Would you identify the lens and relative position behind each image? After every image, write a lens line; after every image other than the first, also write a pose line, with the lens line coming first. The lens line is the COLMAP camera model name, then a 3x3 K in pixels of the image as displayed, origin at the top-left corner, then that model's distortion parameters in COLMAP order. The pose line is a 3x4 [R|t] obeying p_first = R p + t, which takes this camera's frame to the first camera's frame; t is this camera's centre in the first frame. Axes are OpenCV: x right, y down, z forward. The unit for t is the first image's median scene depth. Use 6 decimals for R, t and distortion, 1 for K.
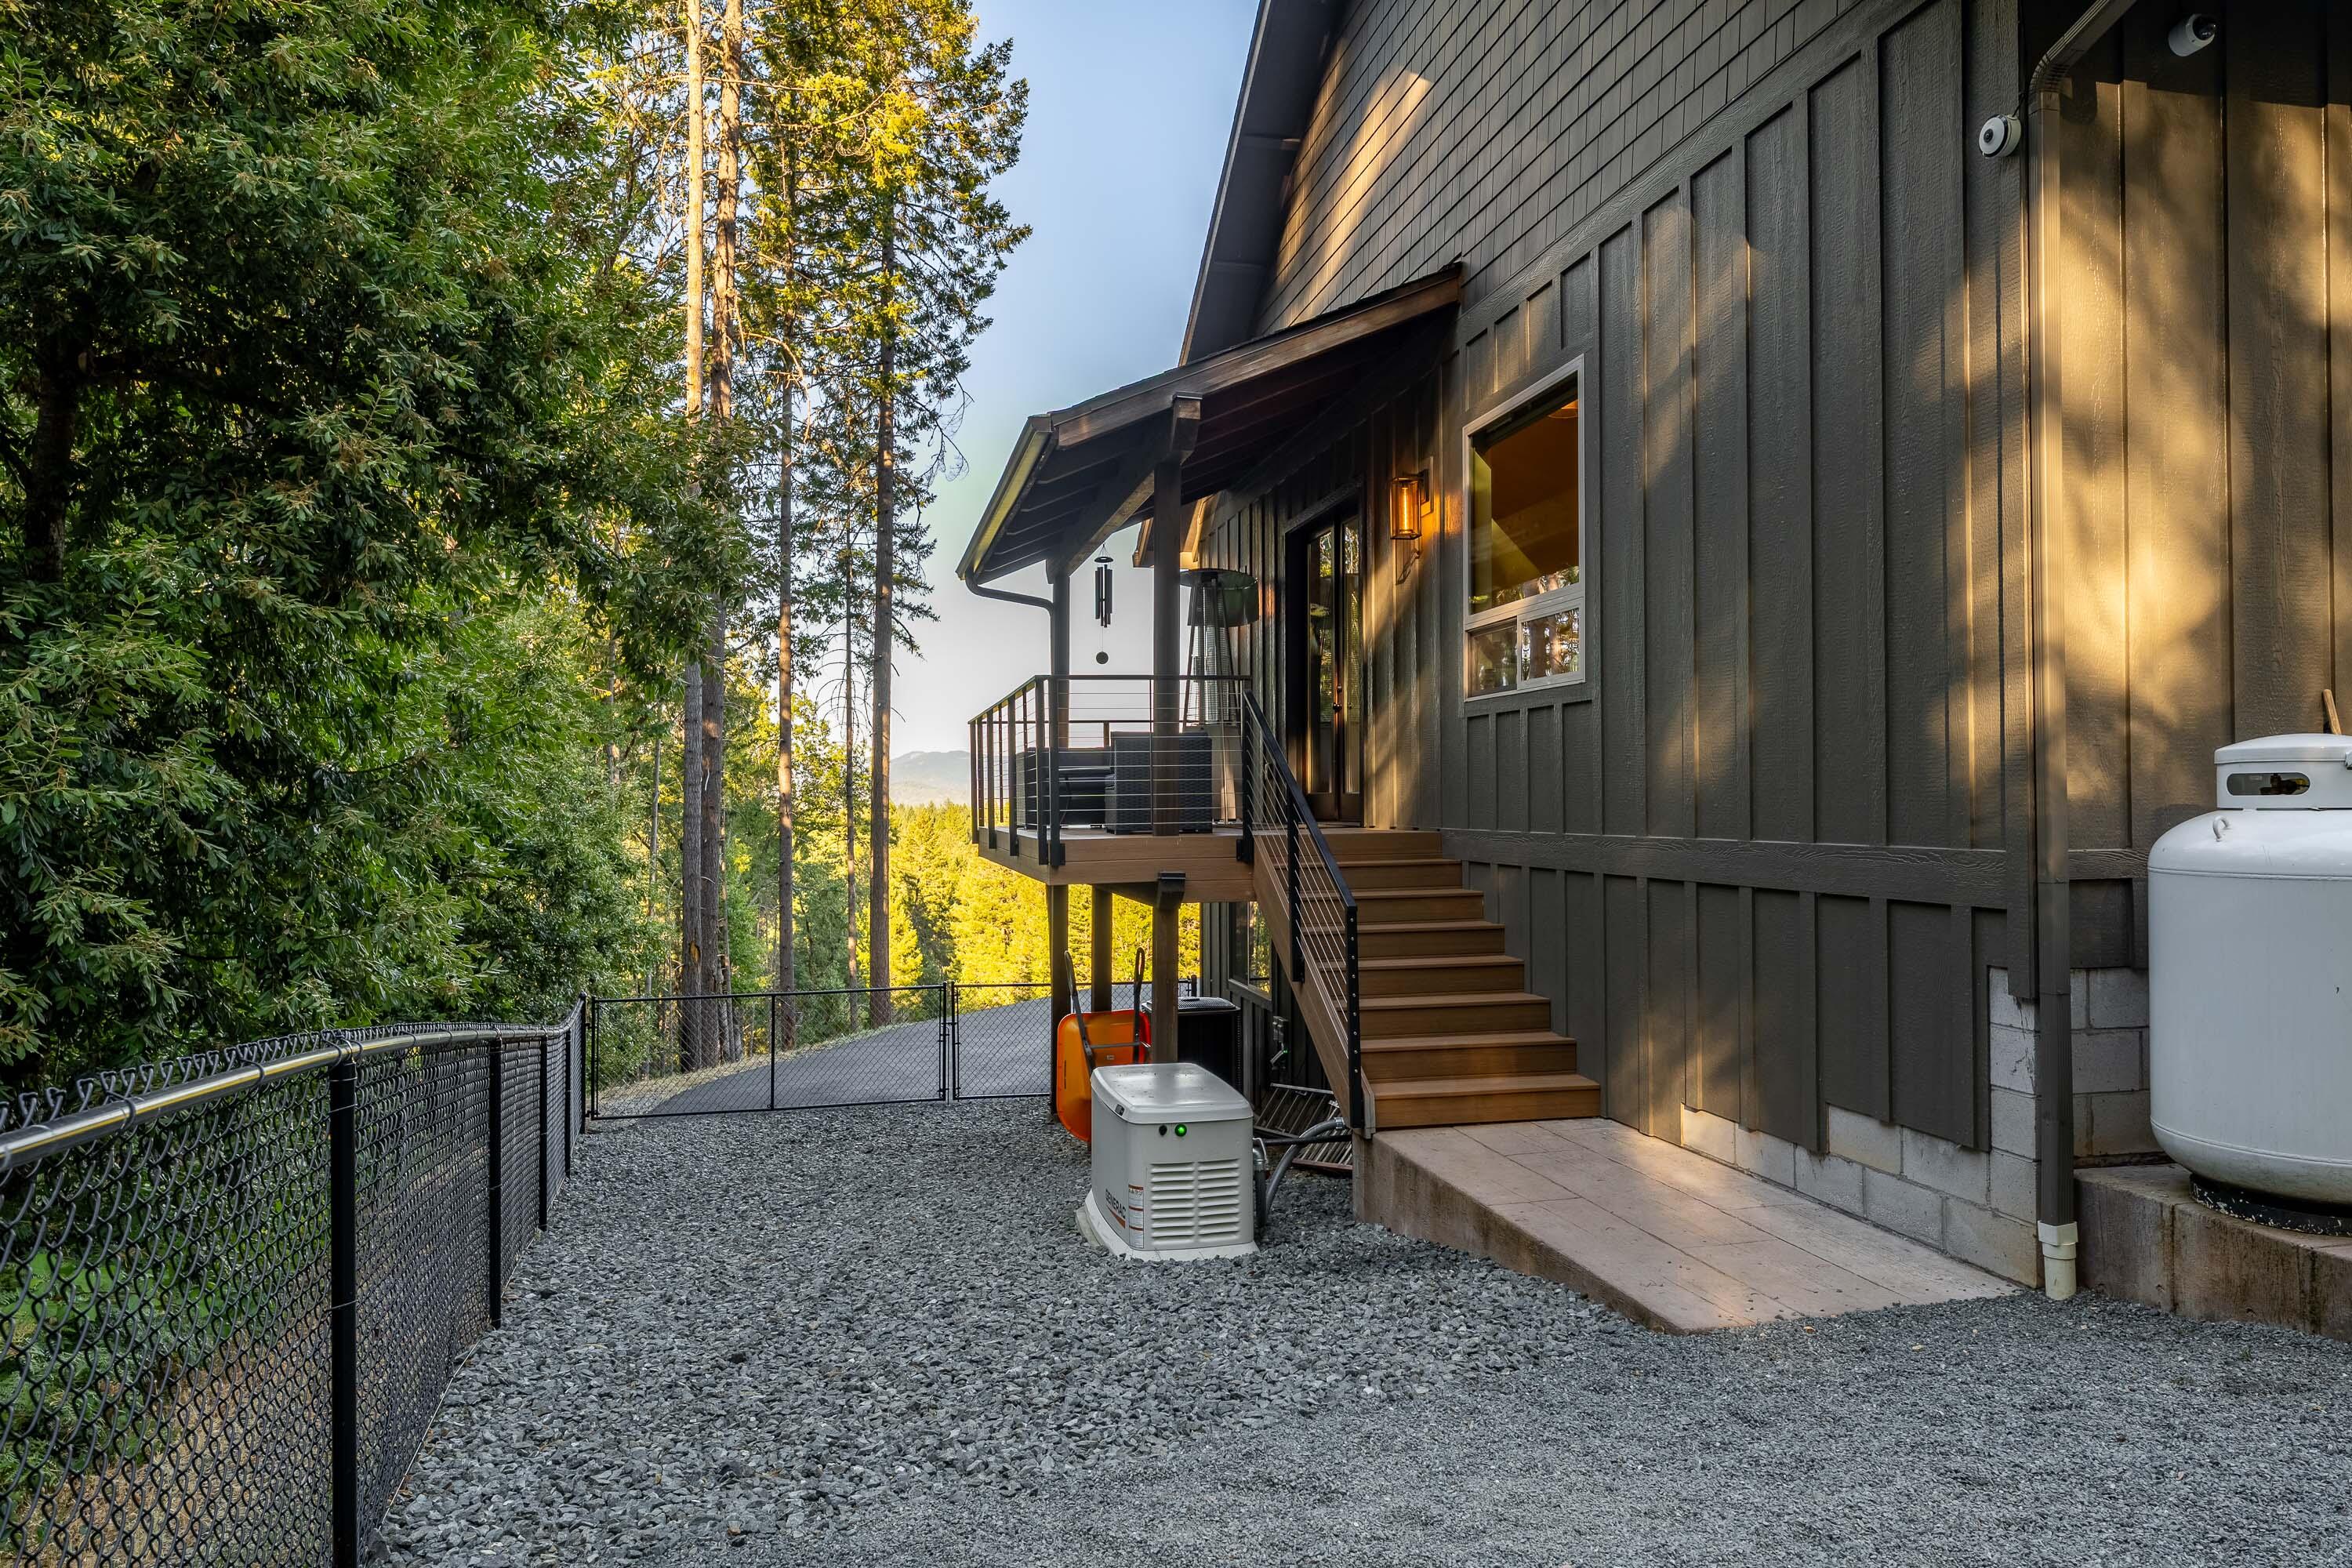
lens RADIAL K [[1481.9, 0, 1176.8], [0, 1481.9, 789.7], [0, 0, 1]] dist [-0.002395, 0.000206]
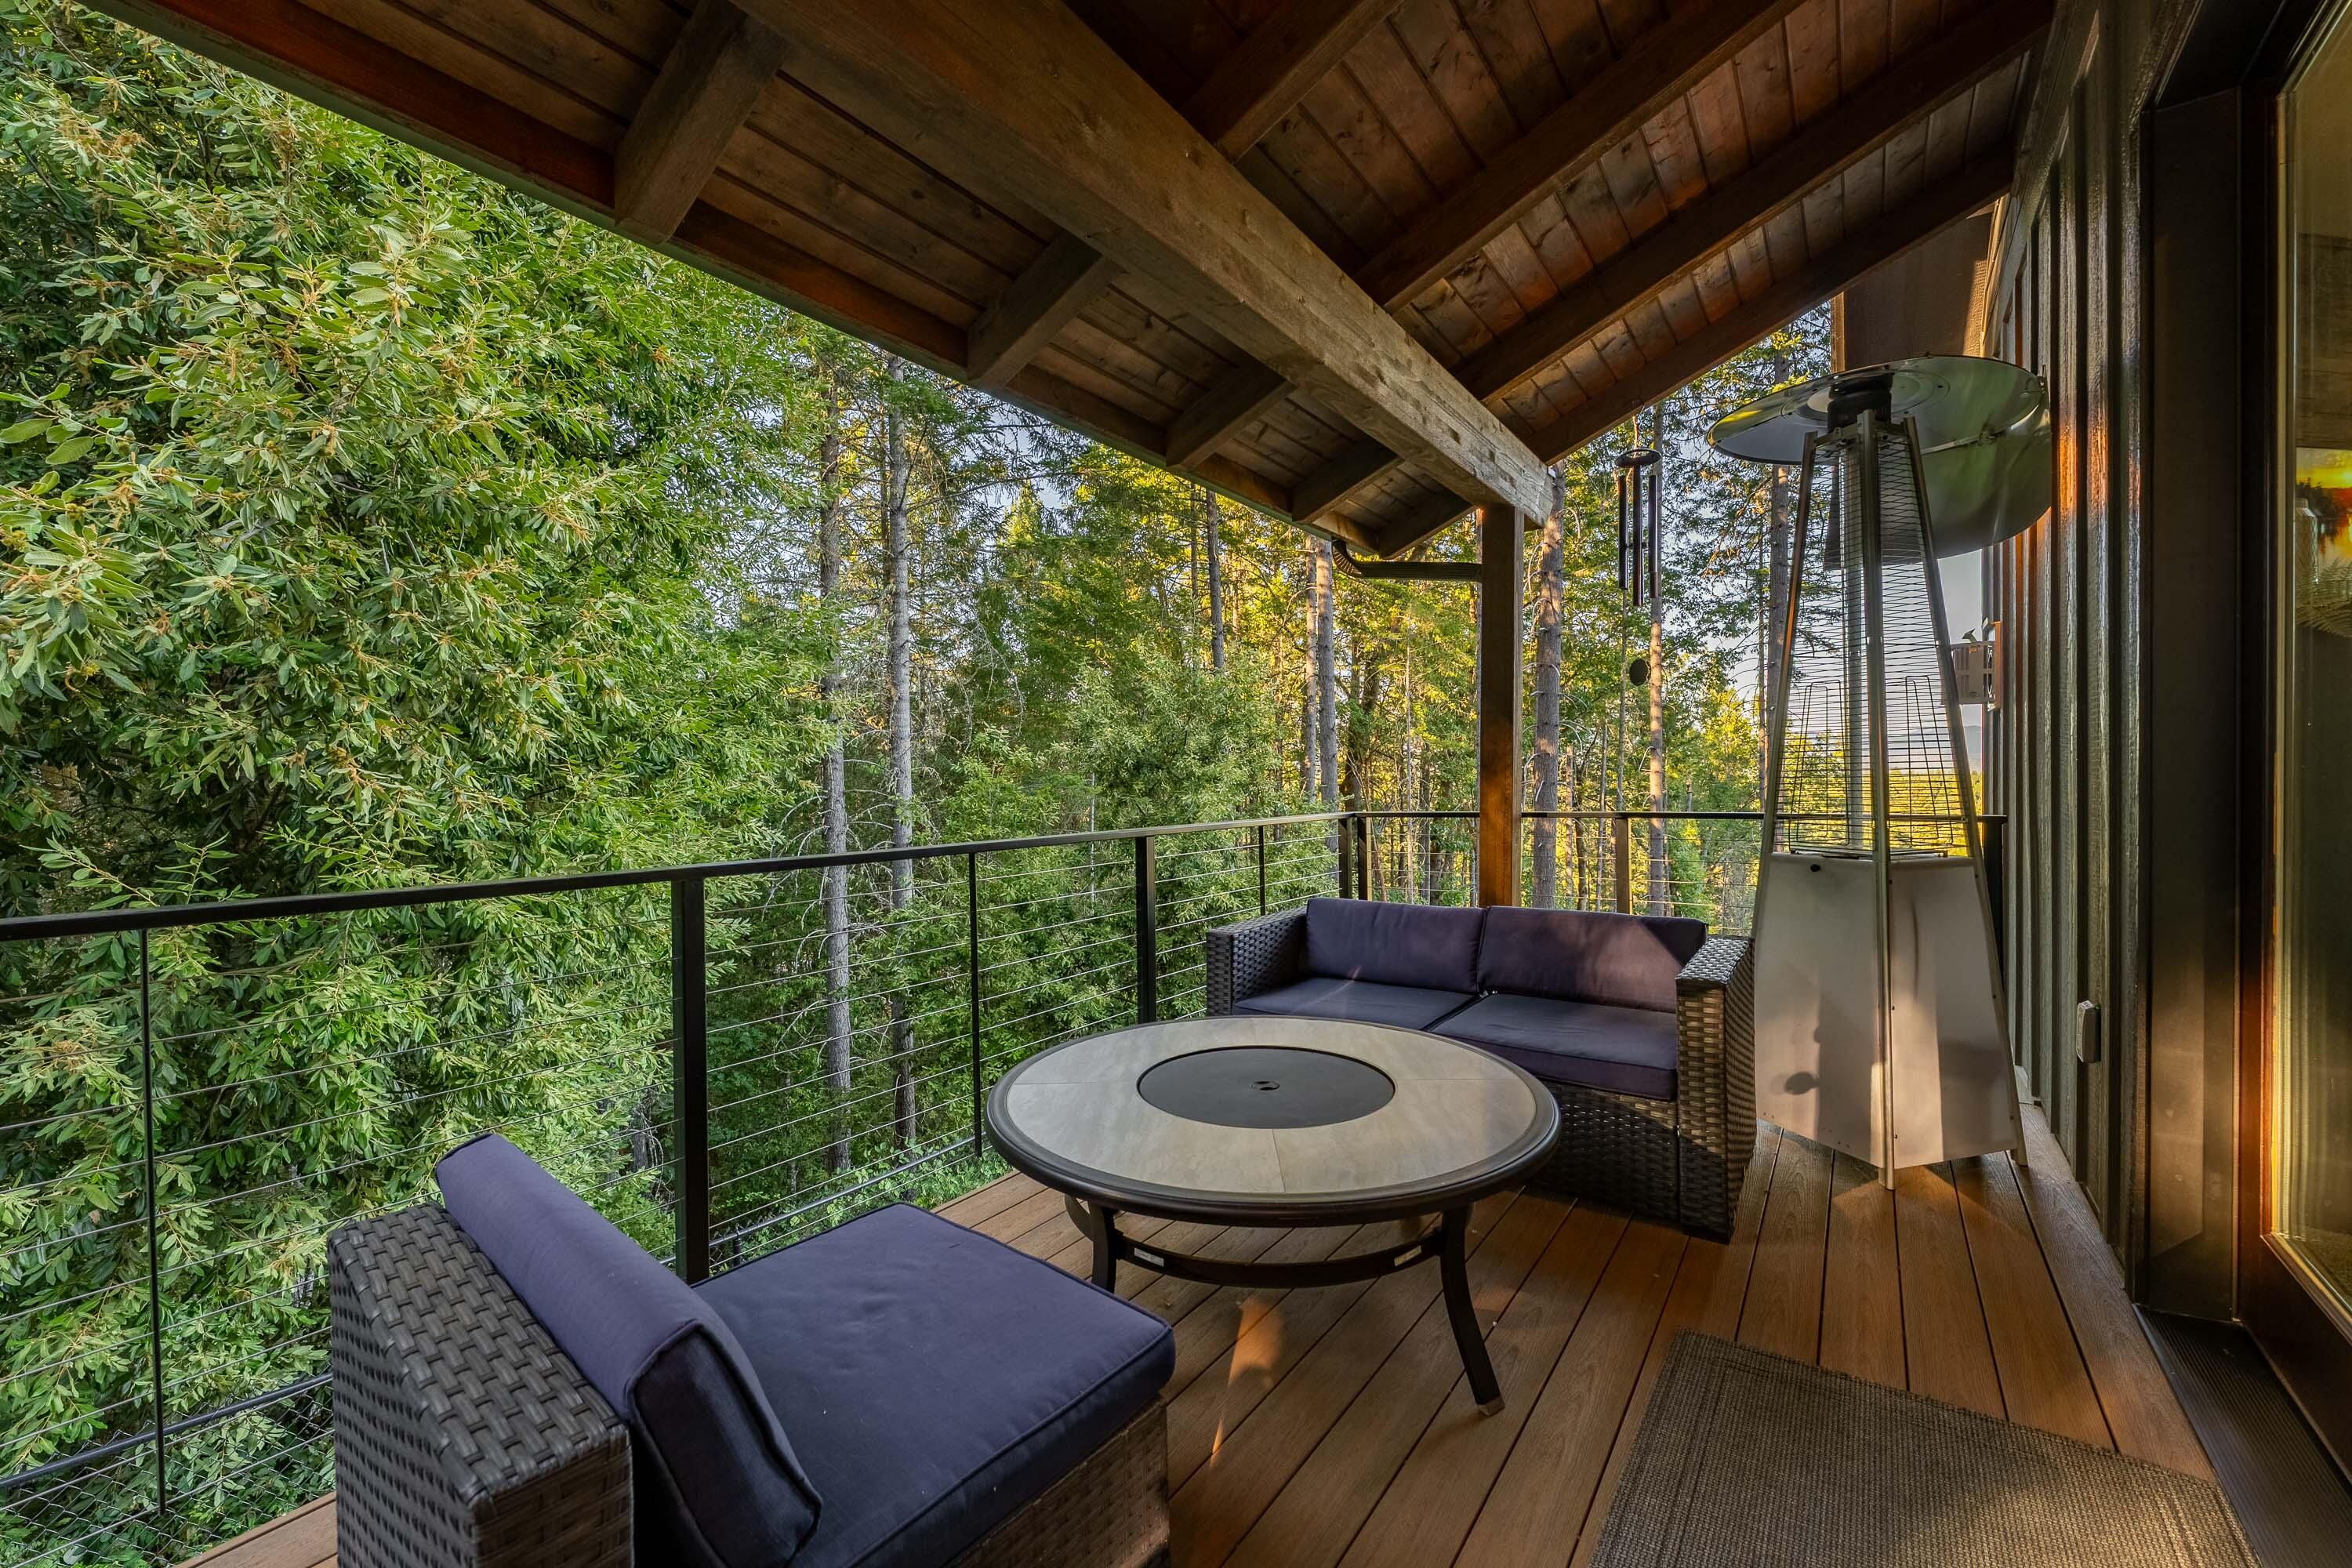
lens RADIAL K [[954.1, 0, 1174.5], [0, 954.1, 784.3], [0, 0, 1]] dist [-0.008664, -0.000108]
pose [[0.661925, 0.003072, -0.749564, 0.023731], [0.012771, 0.999800, 0.015375, -0.015816], [0.749461, -0.019750, 0.661754, 0.189168]]
